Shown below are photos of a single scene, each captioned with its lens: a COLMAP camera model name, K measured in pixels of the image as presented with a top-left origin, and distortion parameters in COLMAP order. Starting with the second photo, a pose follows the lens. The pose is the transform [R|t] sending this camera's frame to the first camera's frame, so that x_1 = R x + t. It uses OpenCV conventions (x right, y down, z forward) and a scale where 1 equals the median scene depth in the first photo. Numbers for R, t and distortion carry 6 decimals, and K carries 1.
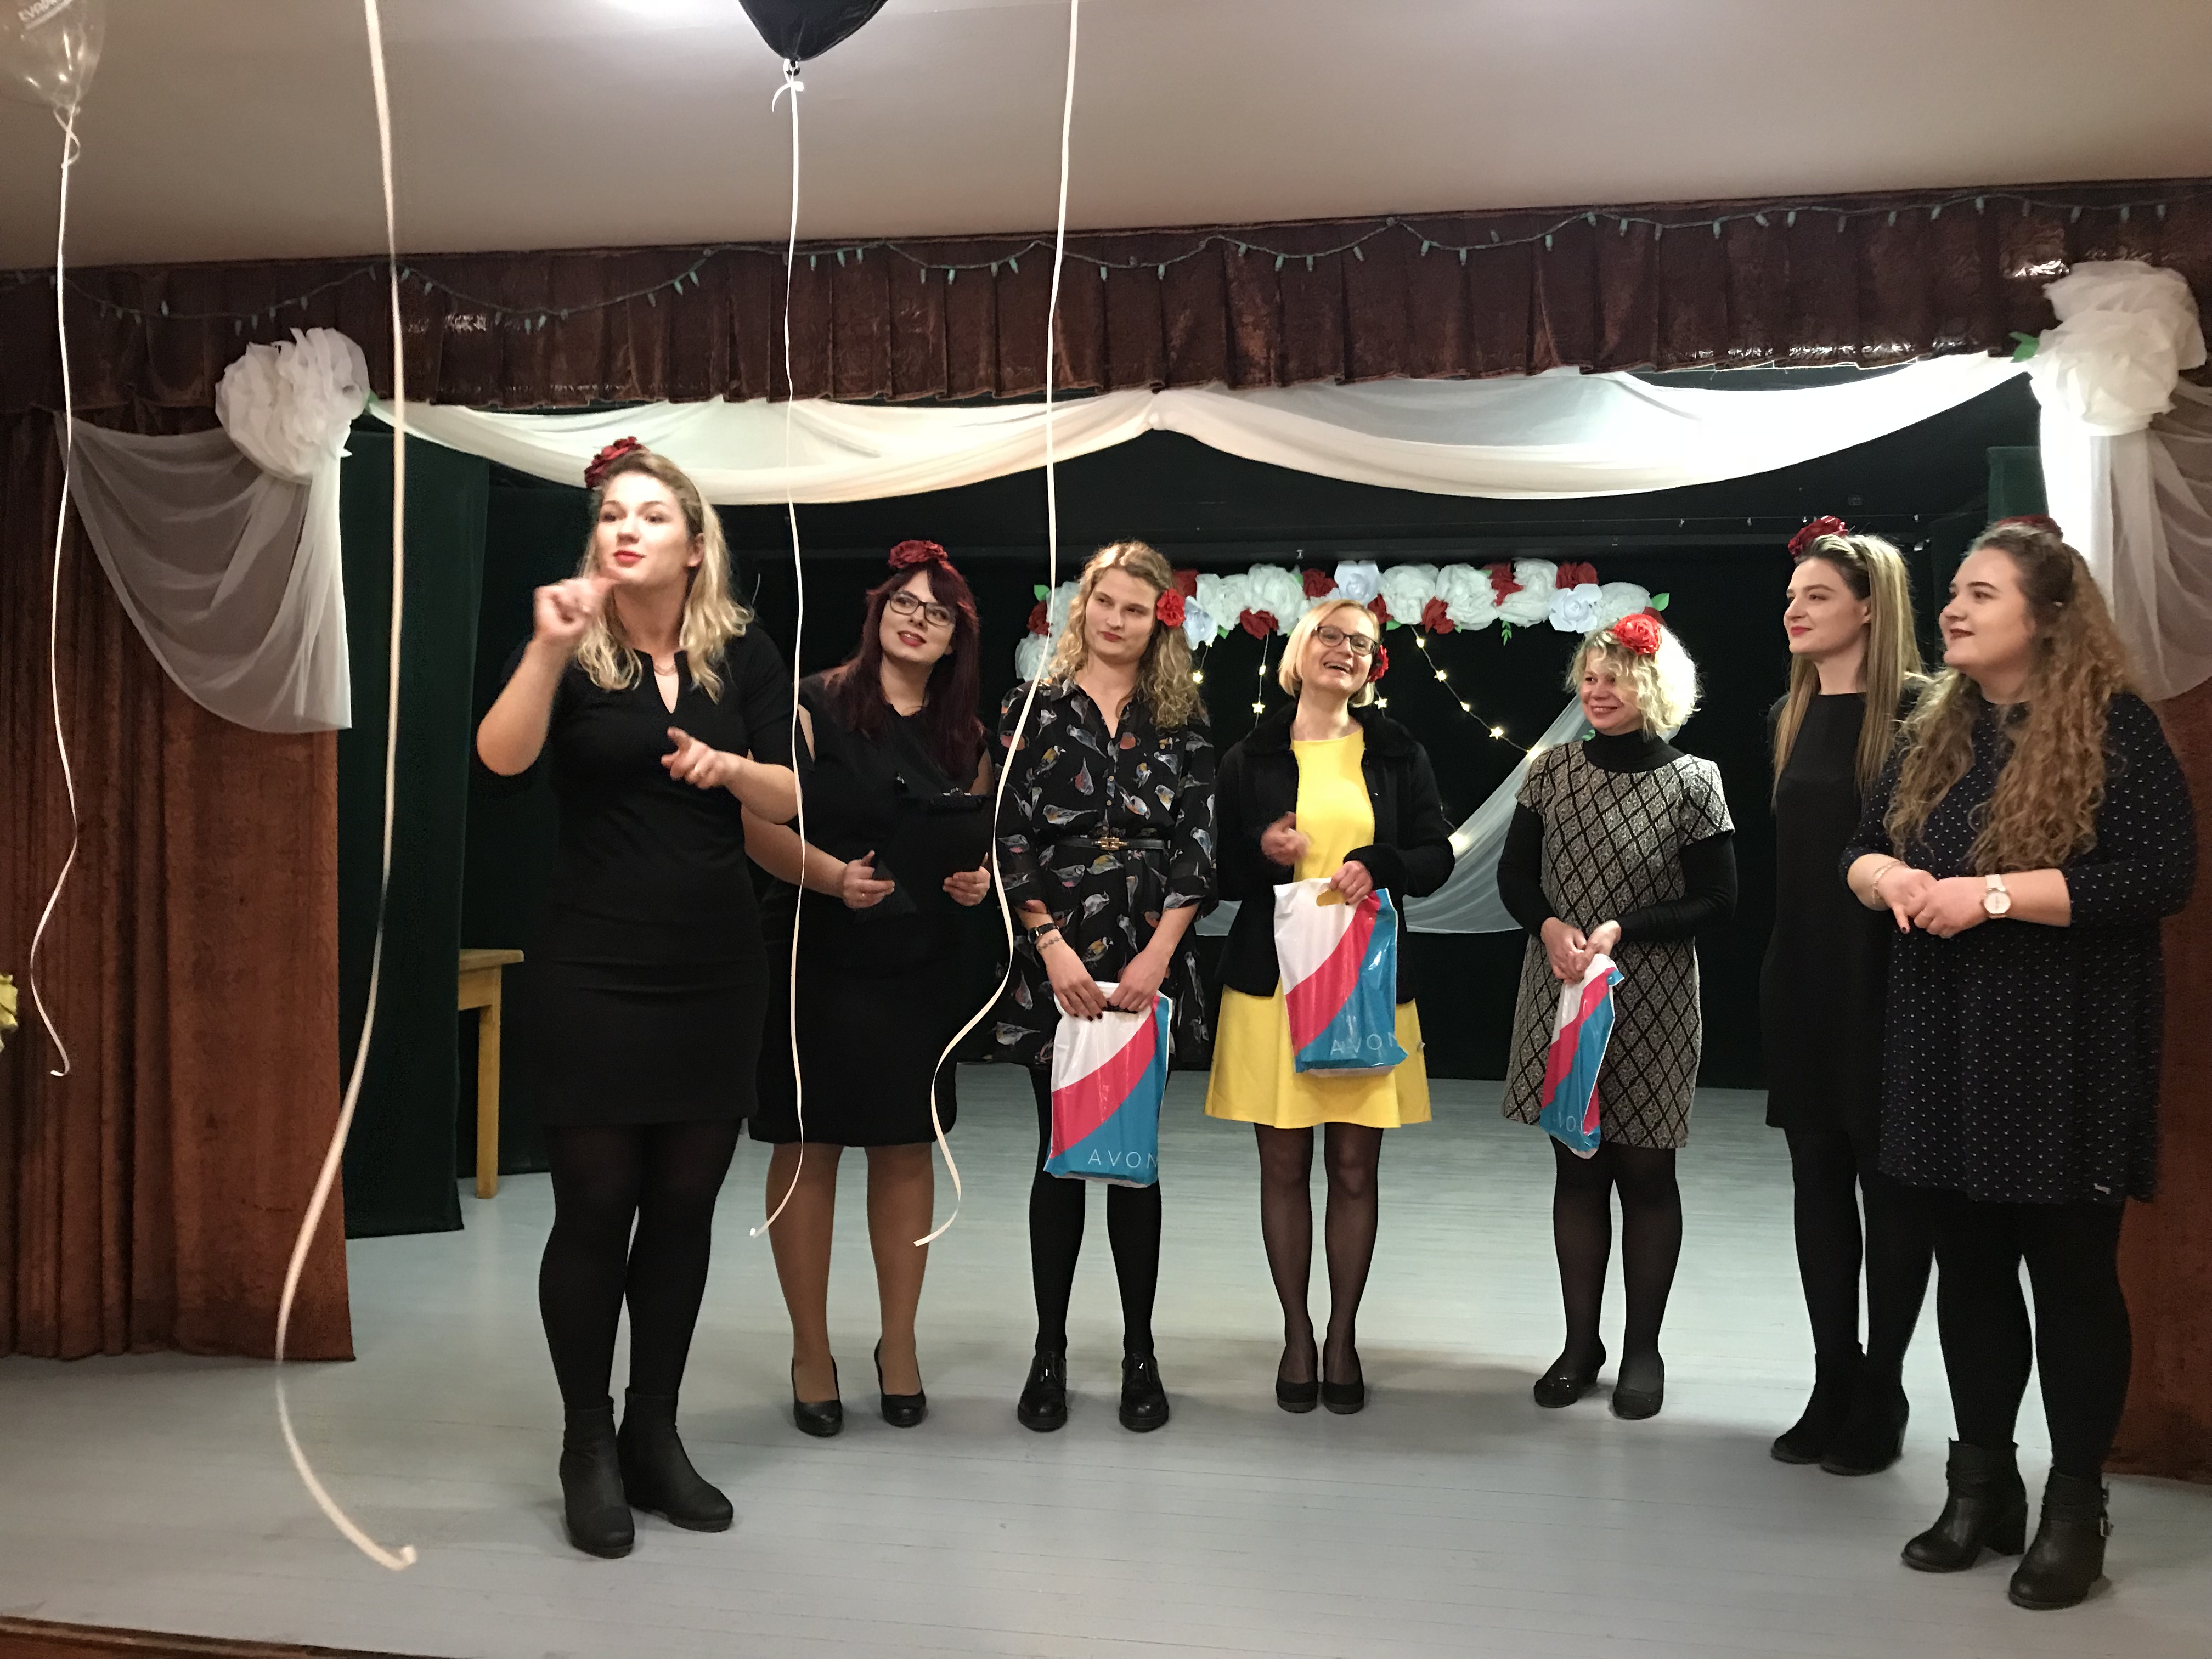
lens RADIAL K [[1752.8, 0, 1065.4], [0, 1752.8, 827.7], [0, 0, 1]] dist [0.061709, 0.004859]
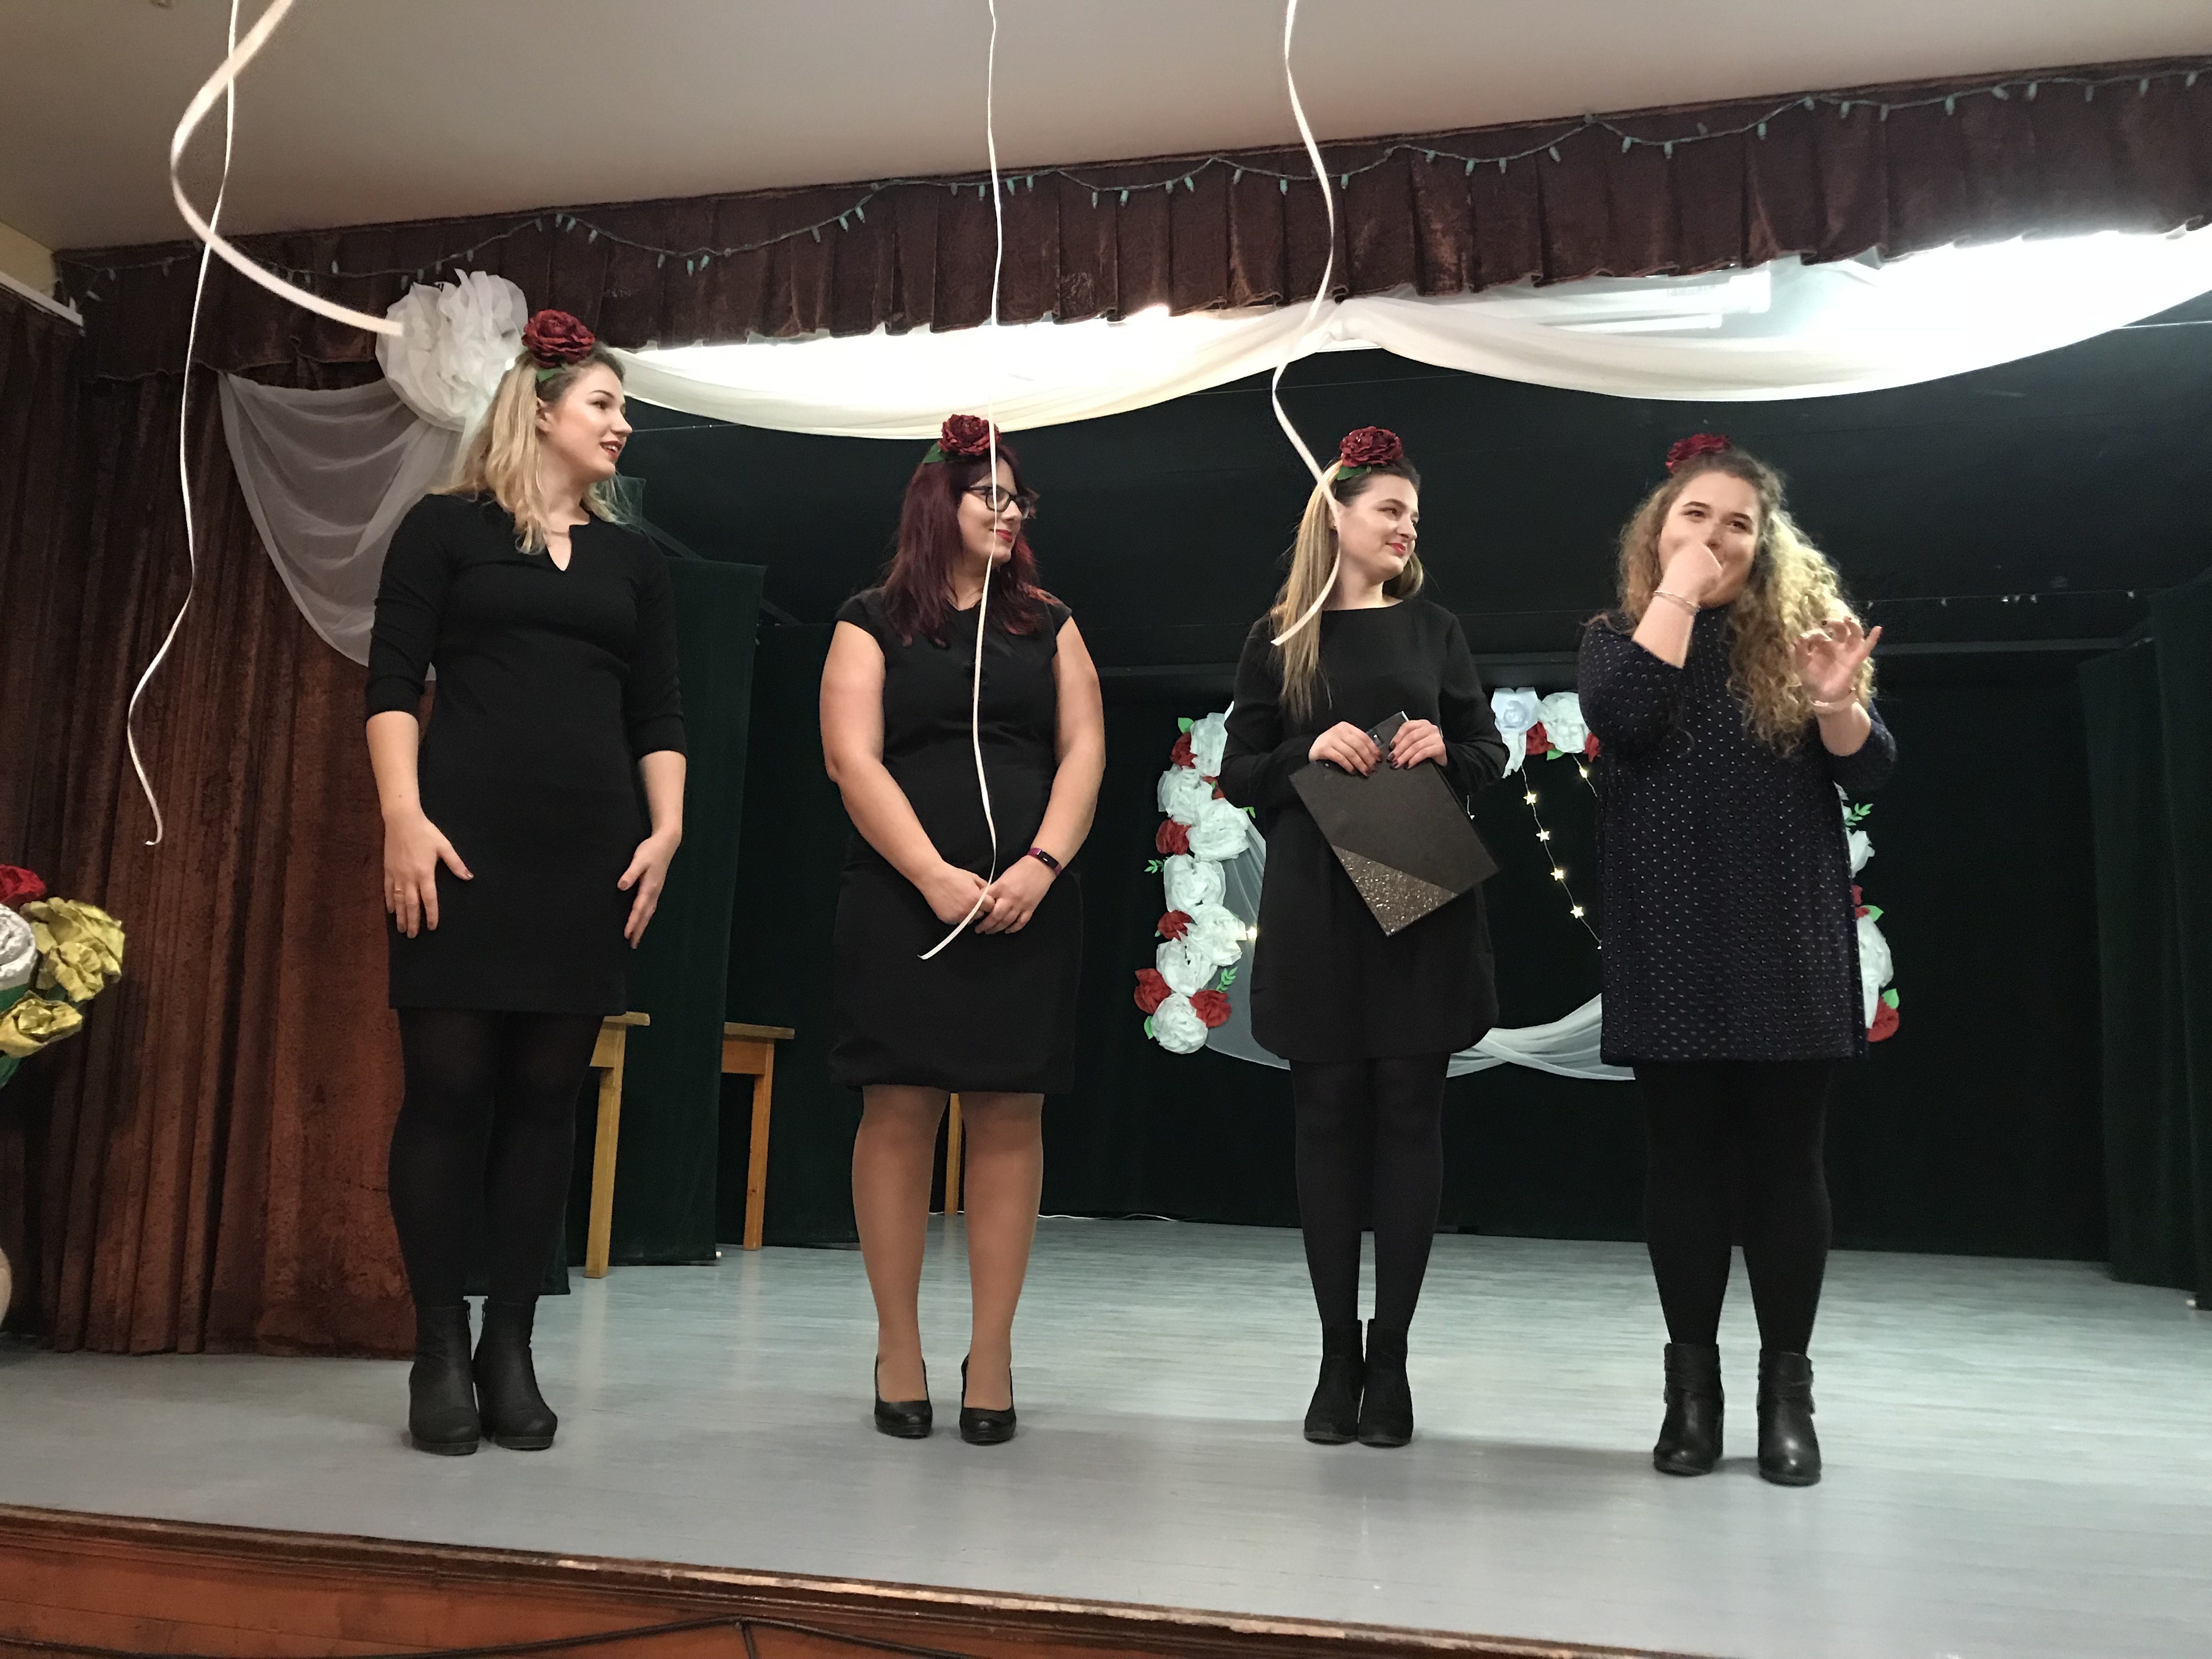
lens RADIAL K [[1777.9, 0, 1099.9], [0, 1777.9, 776.2], [0, 0, 1]] dist [0.035463, 0.057632]
pose [[0.998378, 0.006095, -0.056609, -0.019753], [-0.014479, 0.988745, -0.148911, 0.140095], [0.055064, 0.149489, 0.987229, 0.078827]]
